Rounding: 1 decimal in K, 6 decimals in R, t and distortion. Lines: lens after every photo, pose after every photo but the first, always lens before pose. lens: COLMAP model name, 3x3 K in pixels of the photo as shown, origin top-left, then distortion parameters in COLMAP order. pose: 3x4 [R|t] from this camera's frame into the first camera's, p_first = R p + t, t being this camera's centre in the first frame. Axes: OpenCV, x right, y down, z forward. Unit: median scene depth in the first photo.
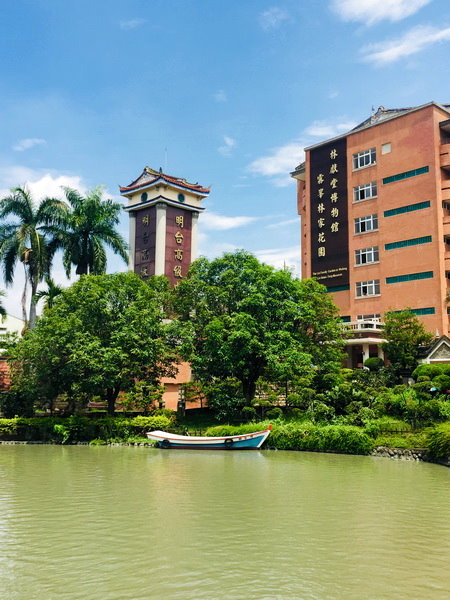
lens RADIAL K [[605.4, 0, 223.9], [0, 605.4, 298.0], [0, 0, 1]] dist [0.018798, 0.000000]
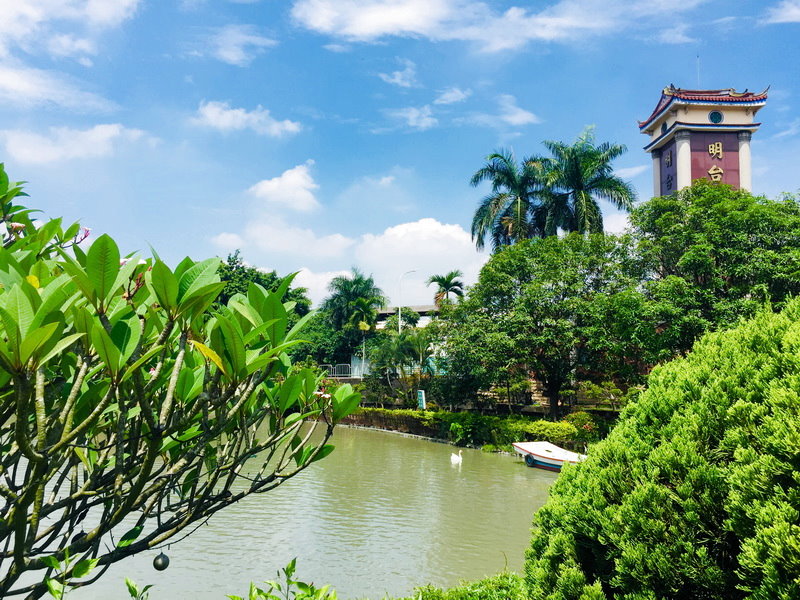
lens RADIAL K [[662.7, 0, 401.3], [0, 662.7, 302.2], [0, 0, 1]] dist [-0.019951, -0.026255]
pose [[0.700865, -0.054031, -0.711245, 0.324929], [0.087618, 0.996097, 0.010669, 0.018819], [0.707892, -0.069795, 0.702863, 0.269506]]
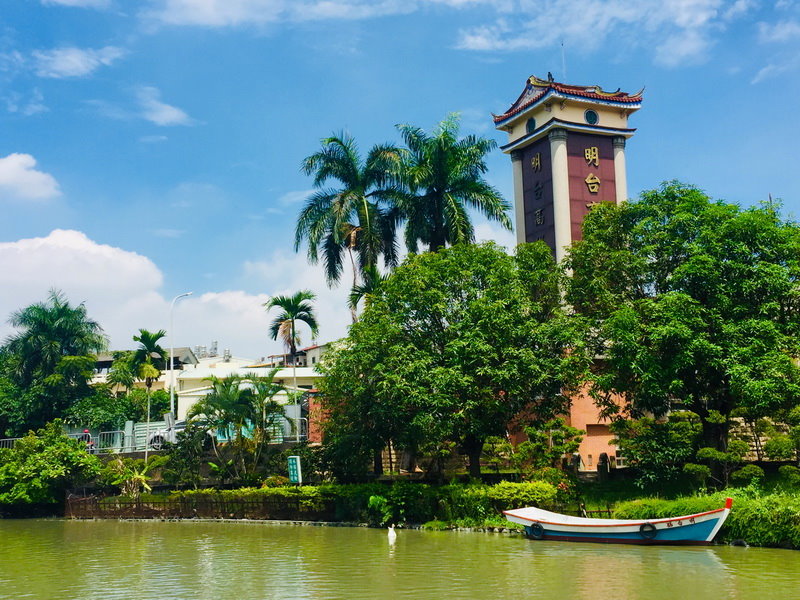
lens RADIAL K [[898.7, 0, 388.4], [0, 898.7, 278.0], [0, 0, 1]] dist [0.027651, 0.000000]
pose [[0.925797, -0.089025, -0.367388, 0.089970], [0.079805, 0.995998, -0.040246, 0.023342], [0.369500, 0.007941, 0.929197, 0.137772]]
